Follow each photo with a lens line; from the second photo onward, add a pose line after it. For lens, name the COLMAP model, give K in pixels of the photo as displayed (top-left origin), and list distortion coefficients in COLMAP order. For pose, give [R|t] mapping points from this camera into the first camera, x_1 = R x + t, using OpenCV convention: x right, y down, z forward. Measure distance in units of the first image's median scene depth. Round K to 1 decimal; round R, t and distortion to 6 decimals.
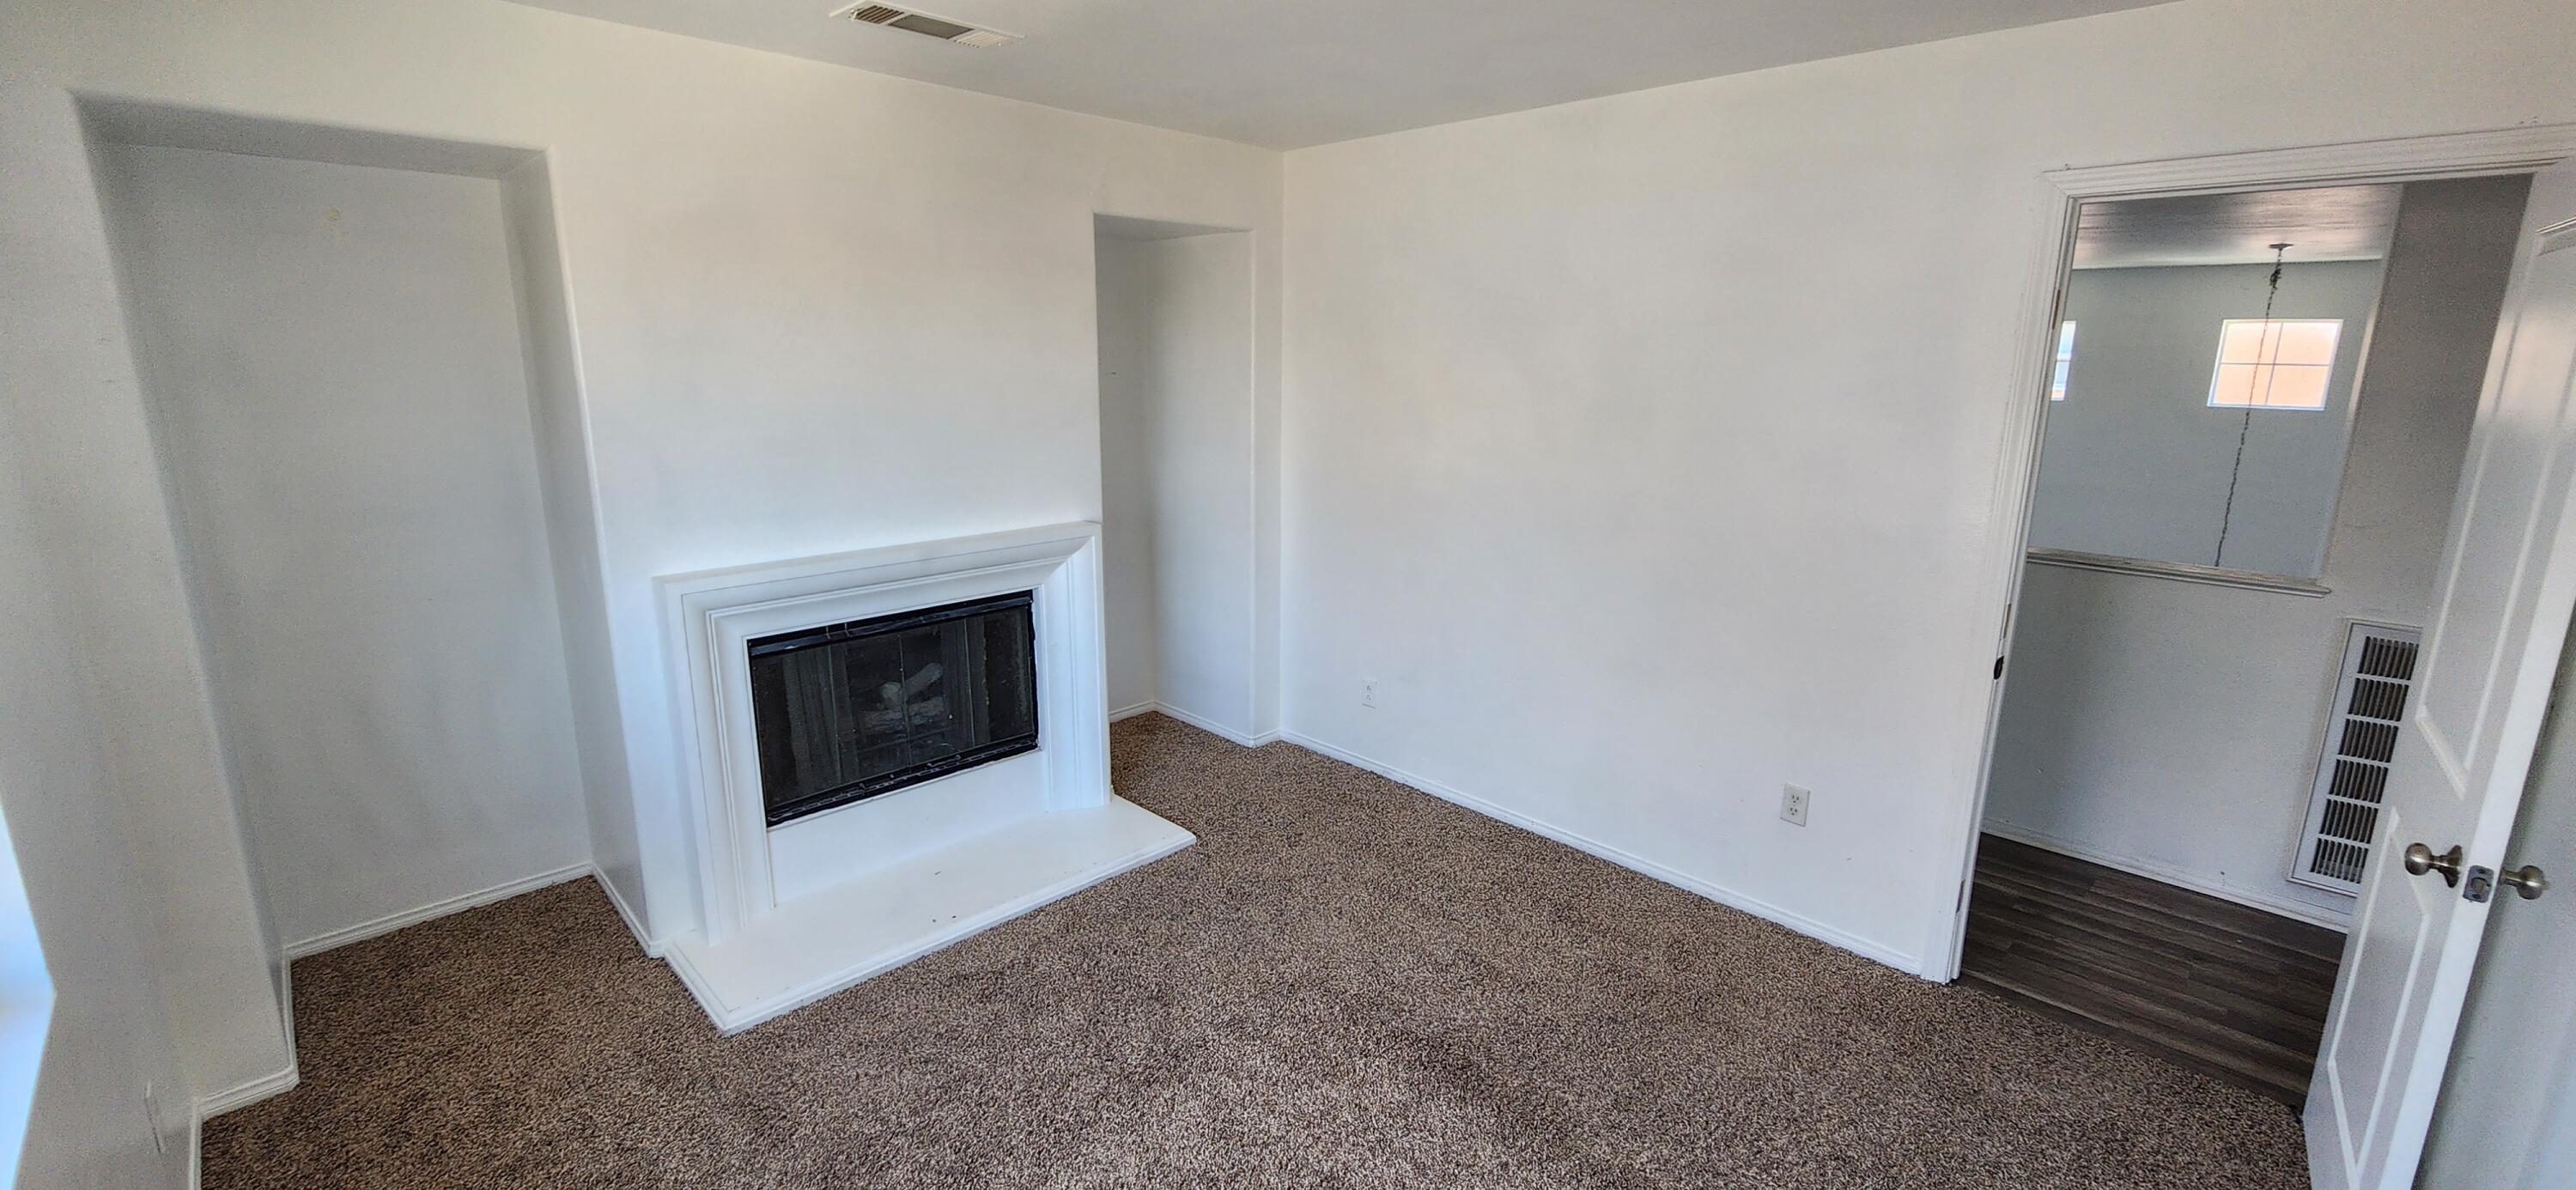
lens RADIAL K [[1065.1, 0, 1296.4], [0, 1065.1, 585.2], [0, 0, 1]] dist [-0.002646, -0.000663]
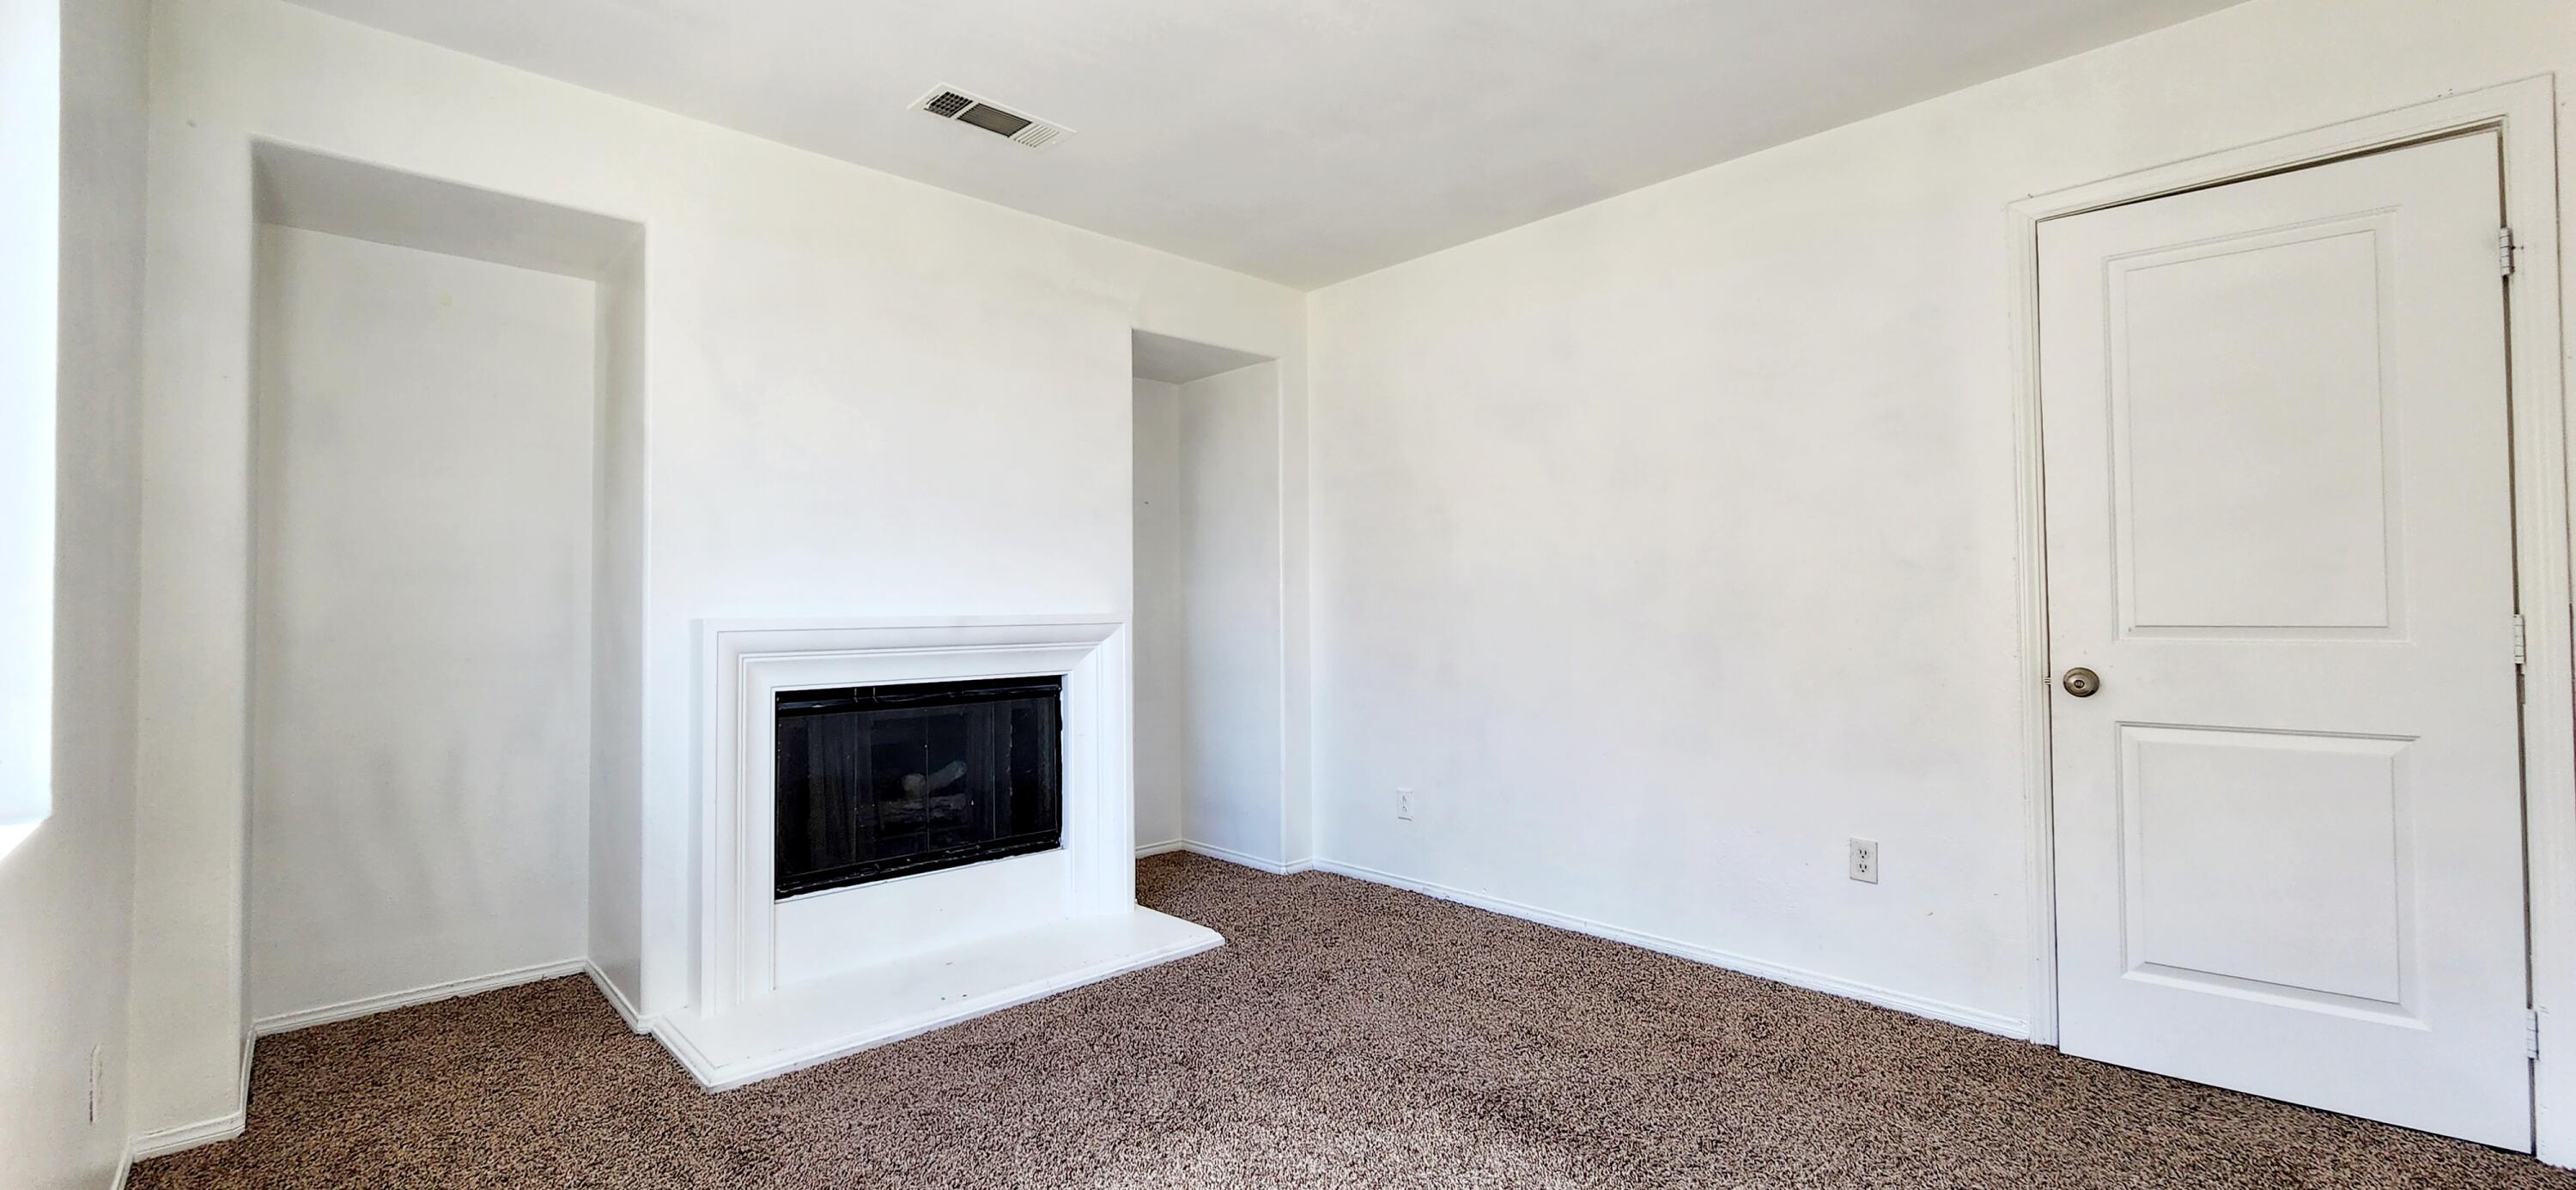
lens RADIAL K [[1073.8, 0, 1300.6], [0, 1073.8, 575.9], [0, 0, 1]] dist [-0.002234, -0.000620]
pose [[0.999579, -0.019940, -0.021073, -0.001868], [0.014218, 0.969848, -0.243295, 0.195644], [0.025289, 0.242893, 0.969723, 0.011724]]
